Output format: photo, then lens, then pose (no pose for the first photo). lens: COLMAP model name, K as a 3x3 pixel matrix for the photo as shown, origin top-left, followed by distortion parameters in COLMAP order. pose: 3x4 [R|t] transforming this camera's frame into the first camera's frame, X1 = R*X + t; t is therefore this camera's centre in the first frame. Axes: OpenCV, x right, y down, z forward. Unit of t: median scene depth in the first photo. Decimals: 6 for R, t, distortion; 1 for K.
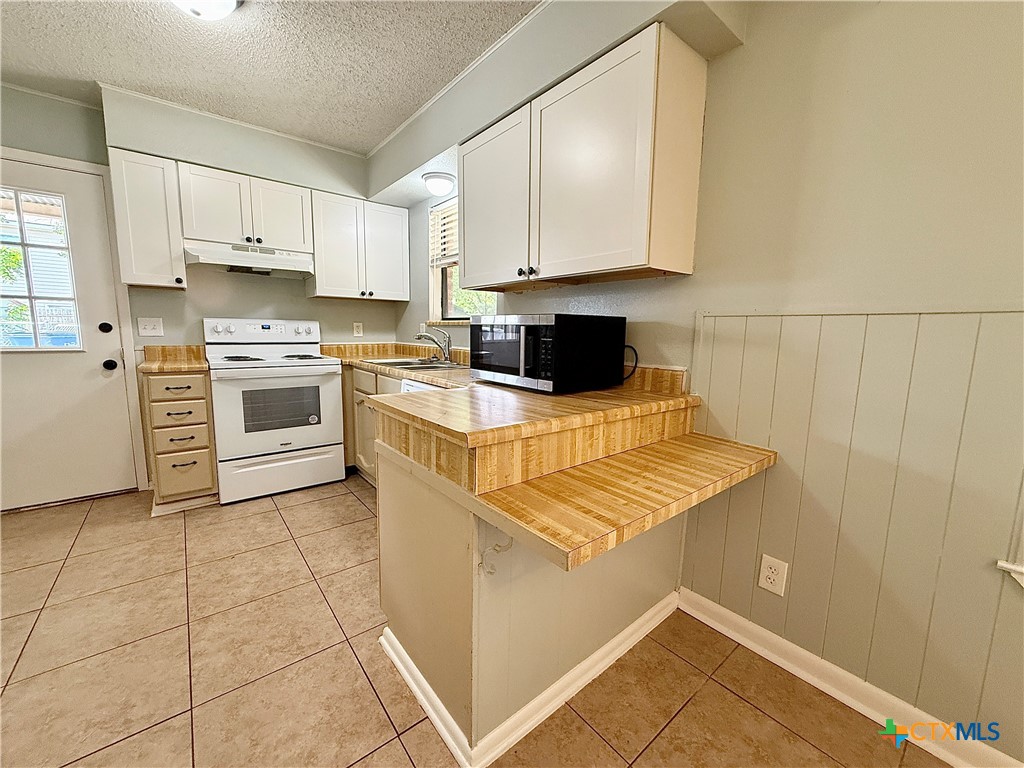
lens RADIAL K [[407.4, 0, 509.6], [0, 407.4, 384.6], [0, 0, 1]] dist [-0.000312, 0.000329]
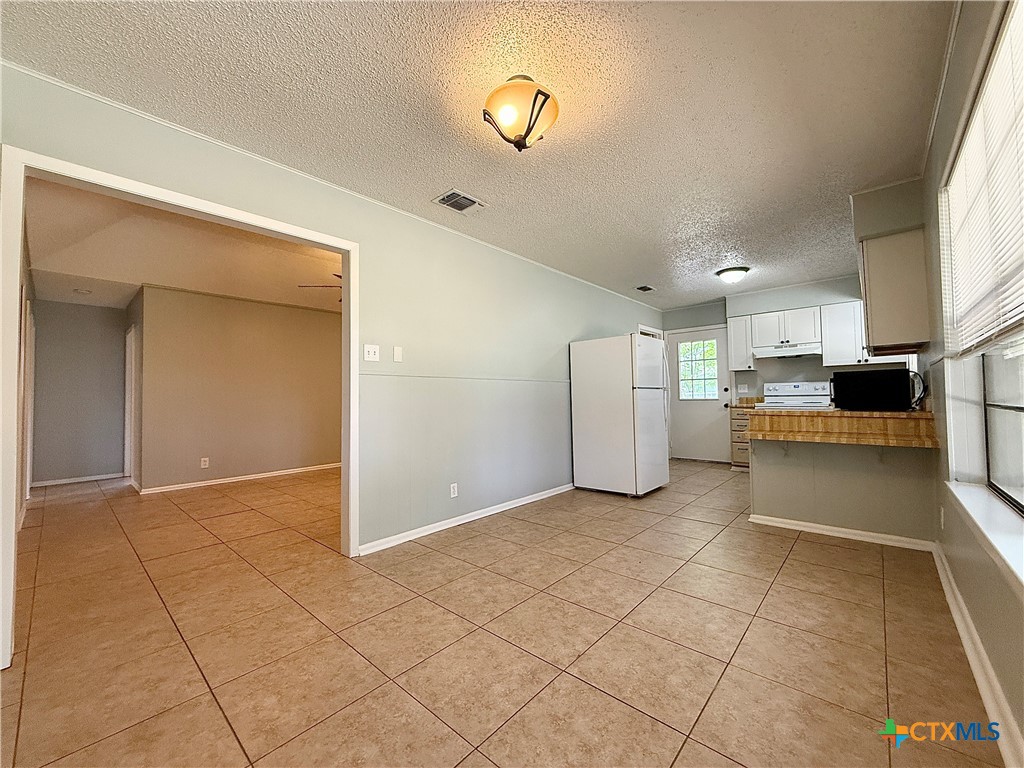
lens RADIAL K [[407.4, 0, 510.0], [0, 407.4, 385.0], [0, 0, 1]] dist [-0.000312, 0.000329]
pose [[0.157000, -0.051041, -0.986279, 1.213423], [-0.113690, 0.991090, -0.069387, 0.148394], [0.981033, 0.123024, 0.149799, -0.620791]]
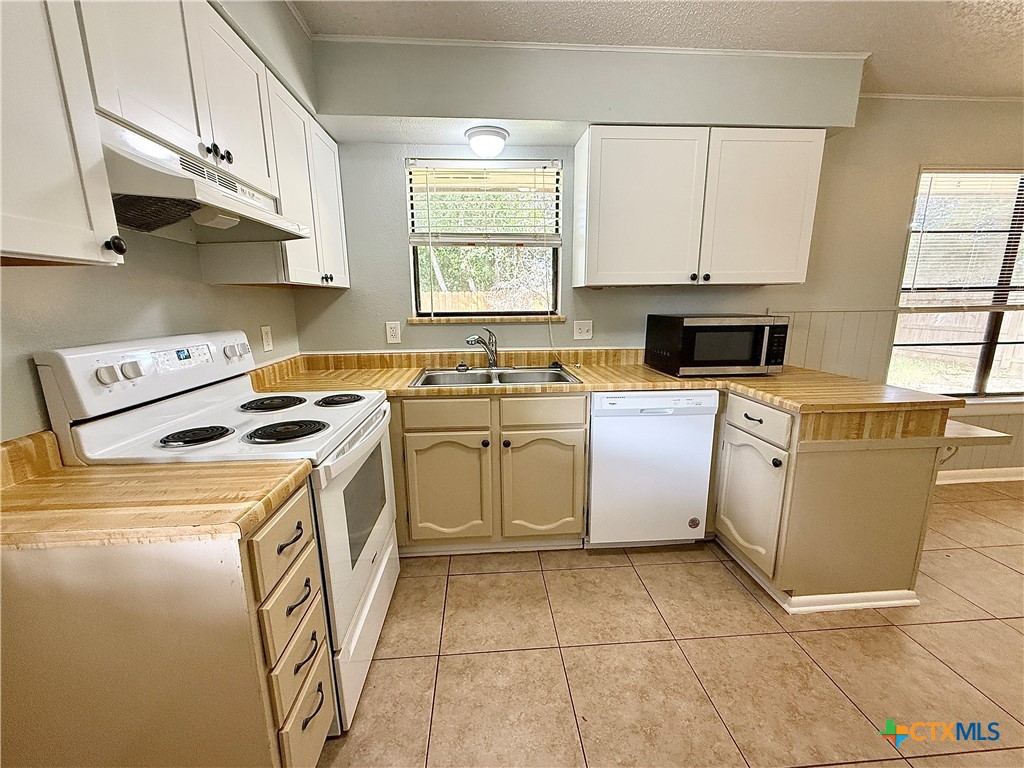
lens RADIAL K [[407.4, 0, 511.9], [0, 407.4, 384.4], [0, 0, 1]] dist [-0.000312, 0.000329]
pose [[0.570231, -0.186269, 0.800088, -0.959153], [0.128968, 0.982175, 0.136744, -0.157541], [-0.811298, 0.025210, 0.584090, 0.586820]]
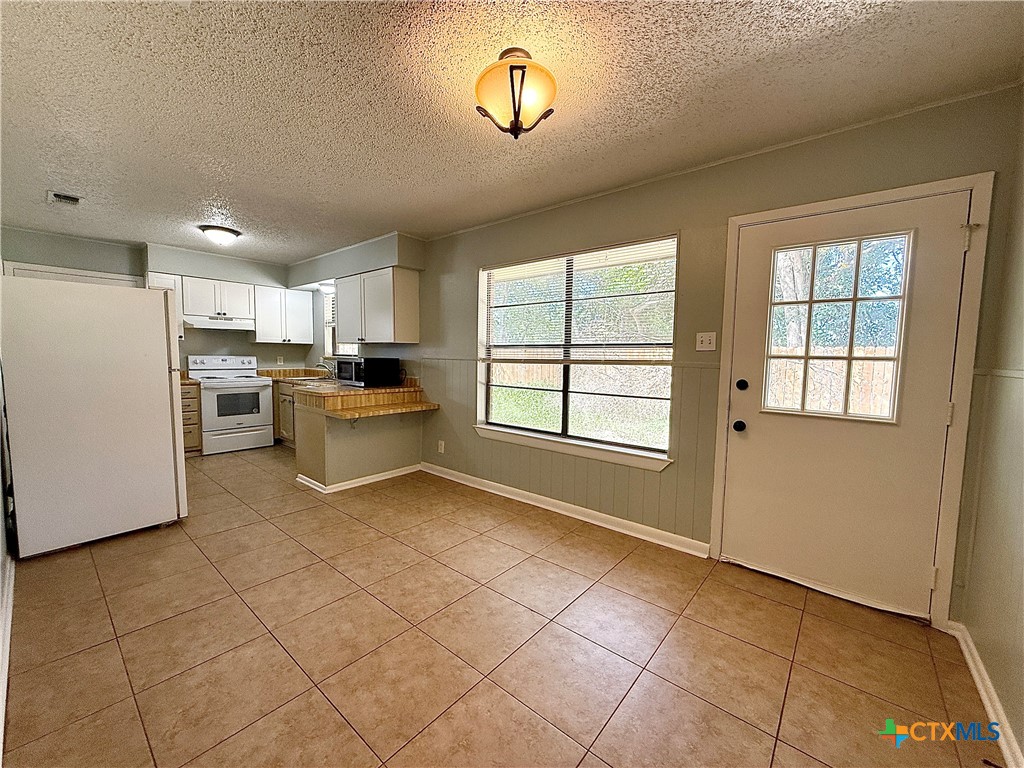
lens RADIAL K [[407.4, 0, 509.8], [0, 407.4, 384.1], [0, 0, 1]] dist [-0.000312, 0.000329]
pose [[0.982387, -0.014712, 0.186277, 0.353288], [0.025579, 0.998099, -0.056070, 0.115269], [-0.185098, 0.059847, 0.980896, -1.188380]]
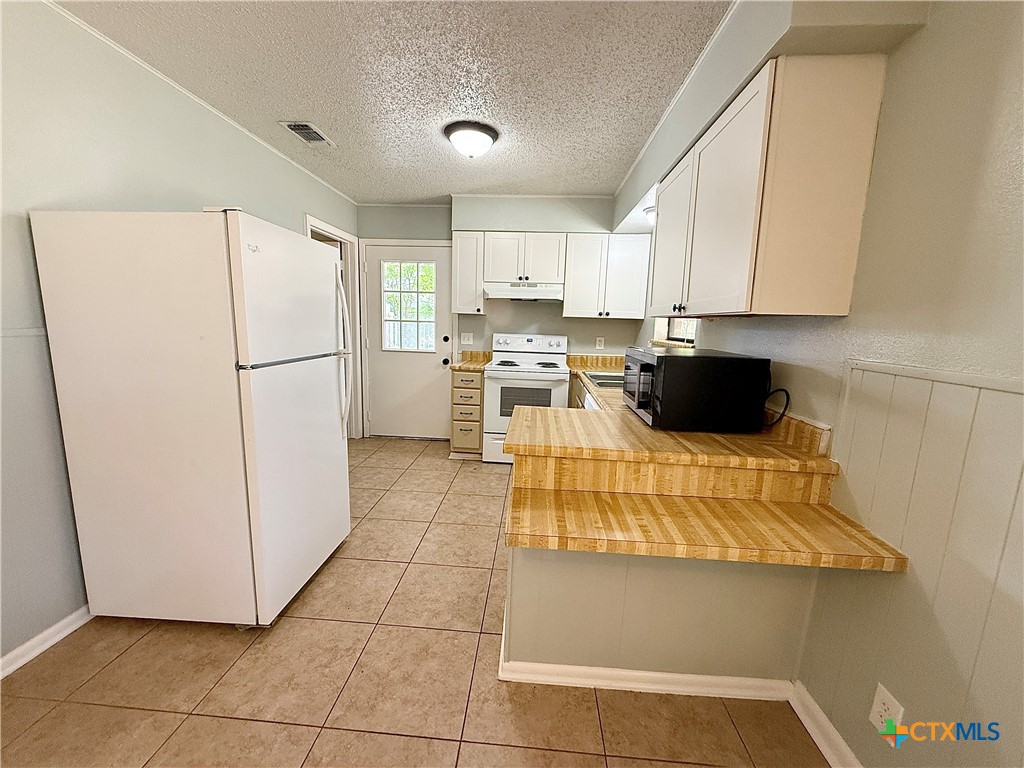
lens RADIAL K [[407.4, 0, 509.3], [0, 407.4, 384.2], [0, 0, 1]] dist [-0.000312, 0.000329]
pose [[0.733342, 0.110428, -0.670831, 0.341233], [-0.109397, 0.993029, 0.043876, -0.062830], [0.671000, 0.041211, 0.740311, -0.040793]]
